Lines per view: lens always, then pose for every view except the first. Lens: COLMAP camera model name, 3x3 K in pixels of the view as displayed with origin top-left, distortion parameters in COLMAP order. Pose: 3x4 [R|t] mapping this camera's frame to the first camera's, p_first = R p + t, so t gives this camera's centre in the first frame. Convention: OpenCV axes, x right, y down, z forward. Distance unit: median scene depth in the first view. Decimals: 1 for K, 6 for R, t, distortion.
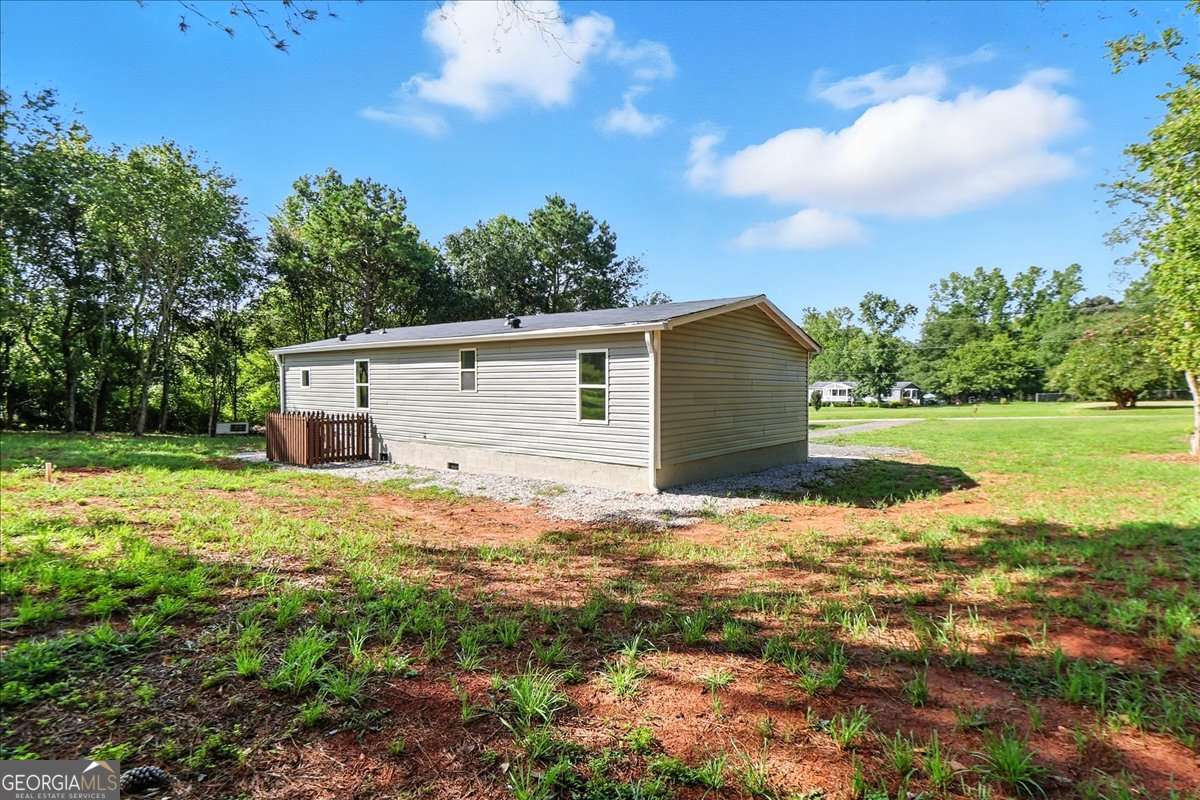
lens RADIAL K [[574.8, 0, 600.0], [0, 574.8, 400.0], [0, 0, 1]] dist [-0.010786, -0.000043]
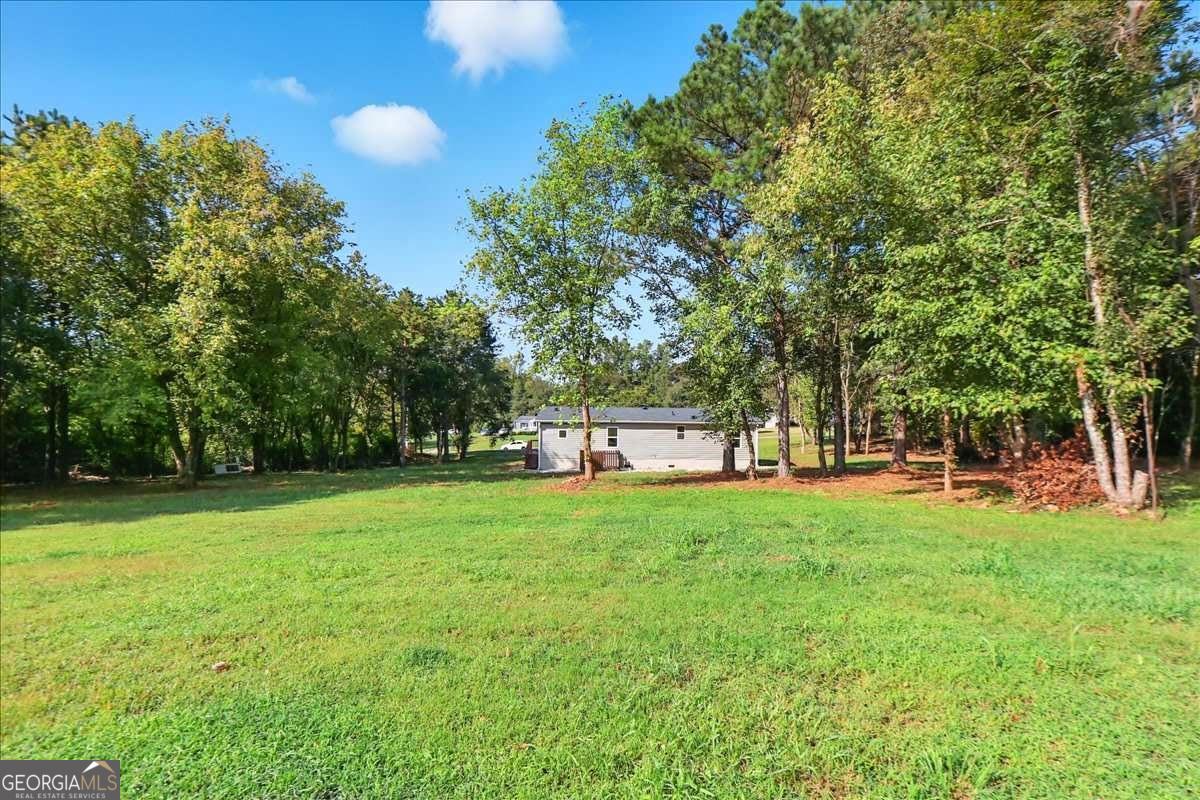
lens RADIAL K [[574.8, 0, 600.0], [0, 574.8, 400.0], [0, 0, 1]] dist [-0.010786, -0.000043]
pose [[0.787875, 0.017327, 0.615591, -2.029854], [0.009366, 0.999151, -0.040110, -0.090259], [-0.615764, 0.037367, 0.787044, -0.914425]]
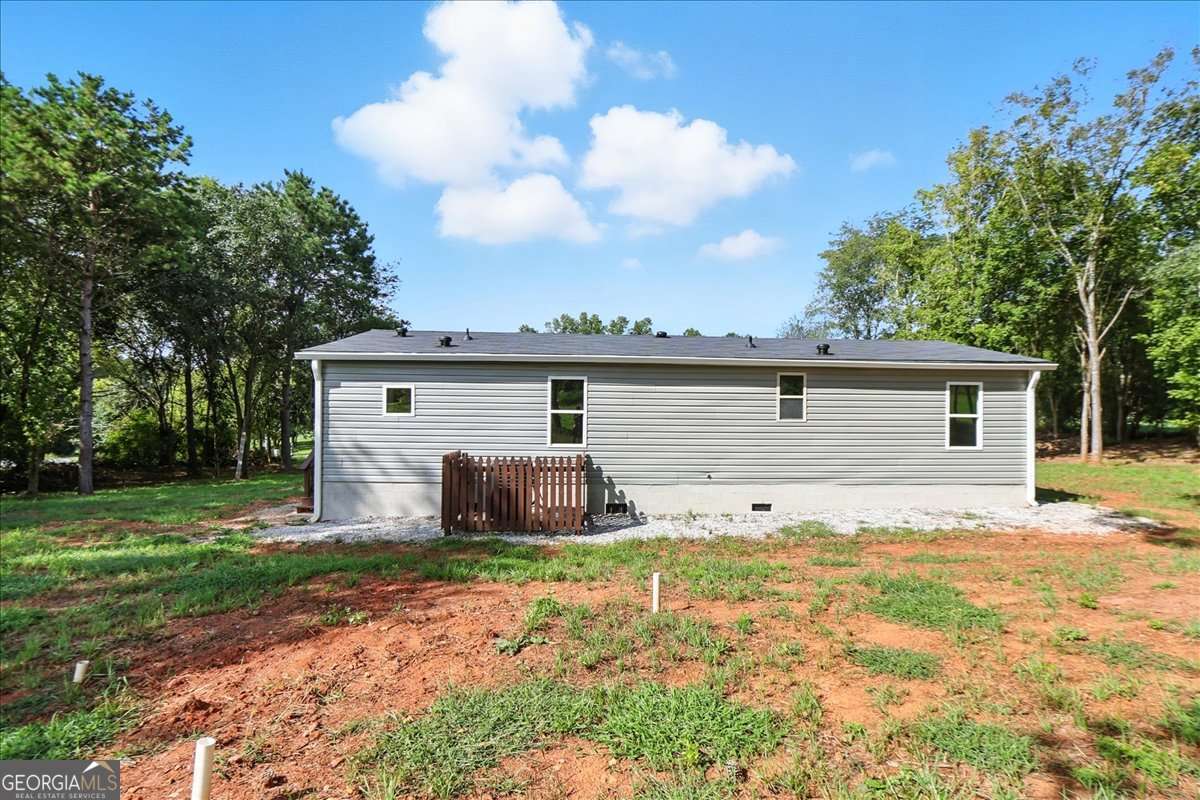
lens RADIAL K [[574.8, 0, 600.0], [0, 574.8, 400.0], [0, 0, 1]] dist [-0.010786, -0.000043]
pose [[0.754191, 0.013873, 0.656509, -0.892573], [0.011630, 0.999338, -0.034479, -0.016945], [-0.656552, 0.033639, 0.753530, 0.447428]]
